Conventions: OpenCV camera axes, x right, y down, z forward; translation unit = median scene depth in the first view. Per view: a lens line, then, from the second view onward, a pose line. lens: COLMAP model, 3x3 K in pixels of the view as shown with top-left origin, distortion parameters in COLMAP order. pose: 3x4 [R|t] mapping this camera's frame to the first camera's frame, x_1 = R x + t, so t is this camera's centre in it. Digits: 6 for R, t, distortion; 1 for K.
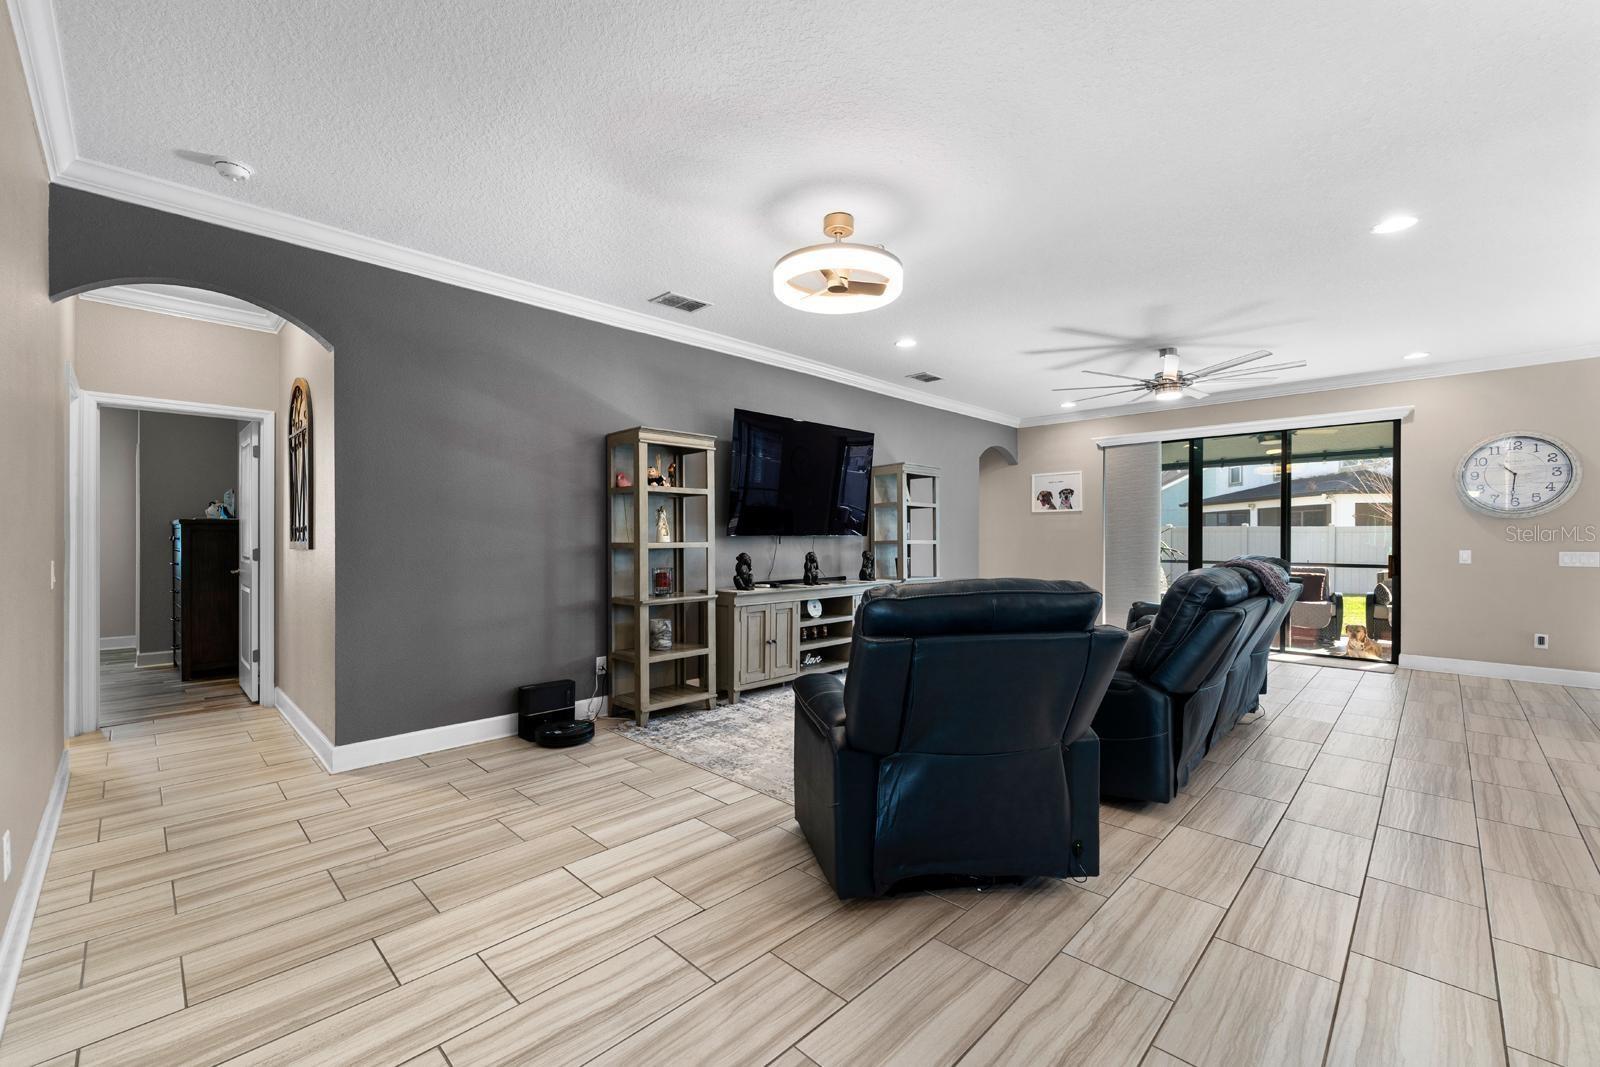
lens RADIAL K [[648.9, 0, 801.2], [0, 648.9, 535.5], [0, 0, 1]] dist [-0.000411, -0.000044]
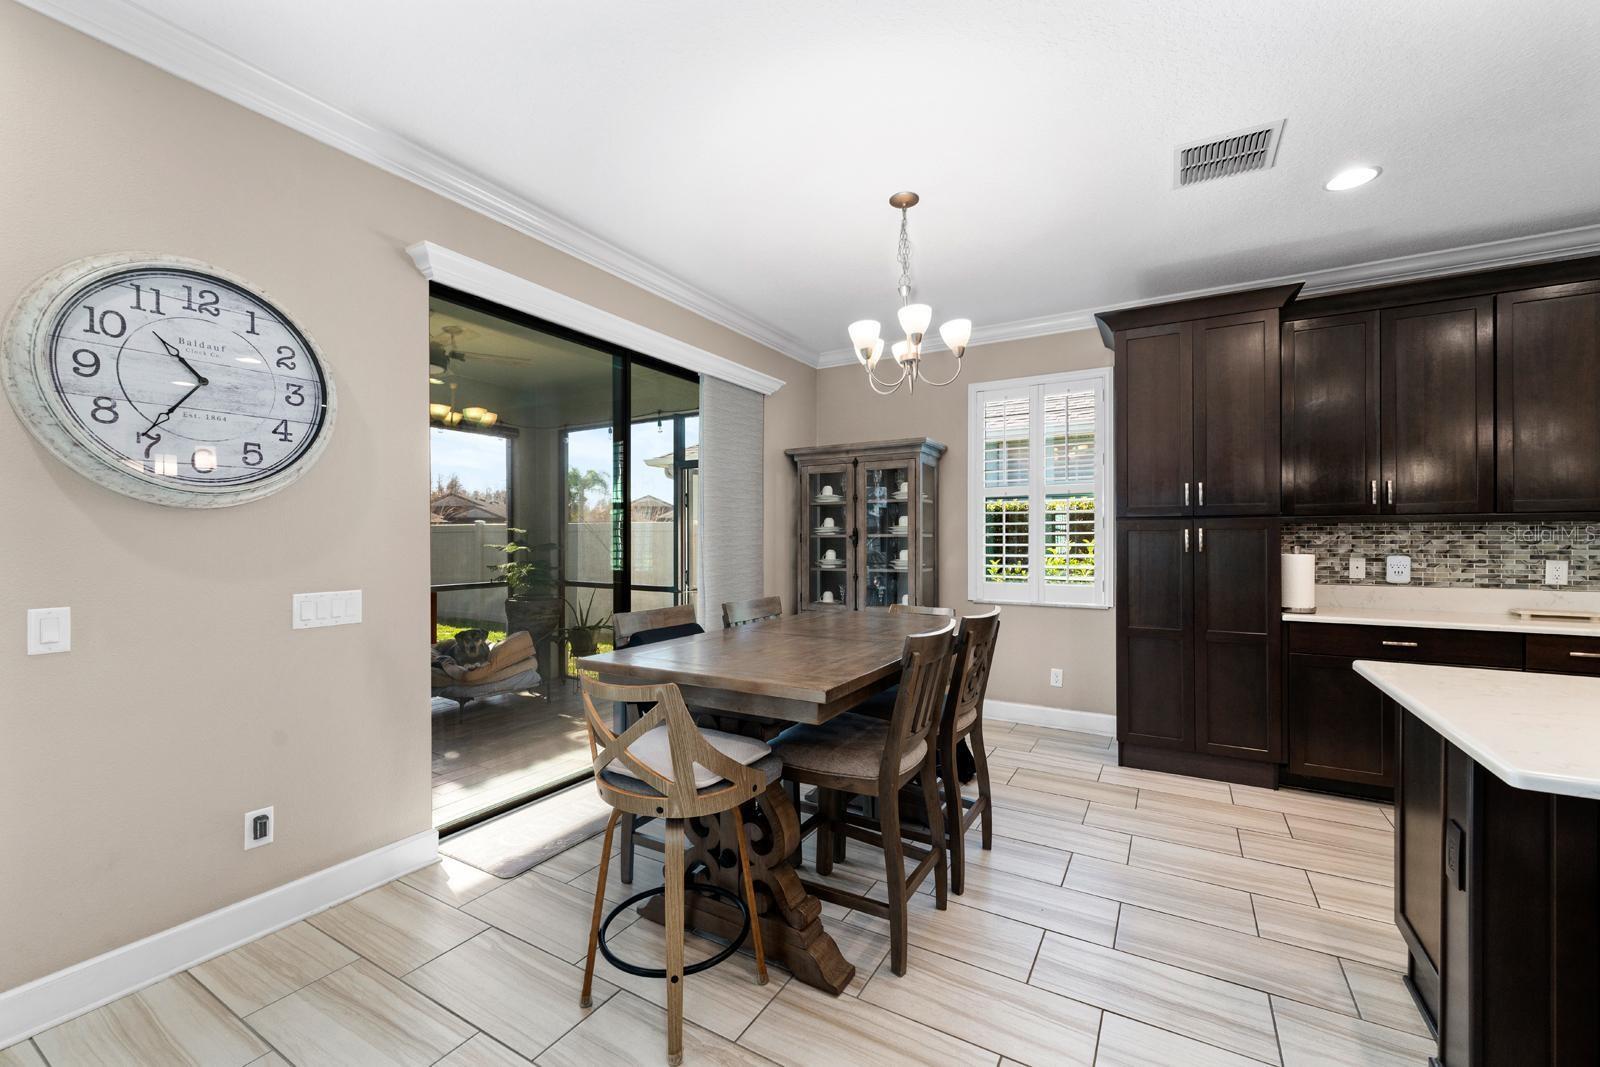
lens RADIAL K [[648.9, 0, 794.9], [0, 648.9, 543.3], [0, 0, 1]] dist [-0.000411, -0.000044]
pose [[-0.240013, -0.005080, 0.970756, 0.691012], [-0.003159, 0.999985, 0.004452, -0.009312], [-0.970765, -0.001998, -0.240025, 0.784287]]
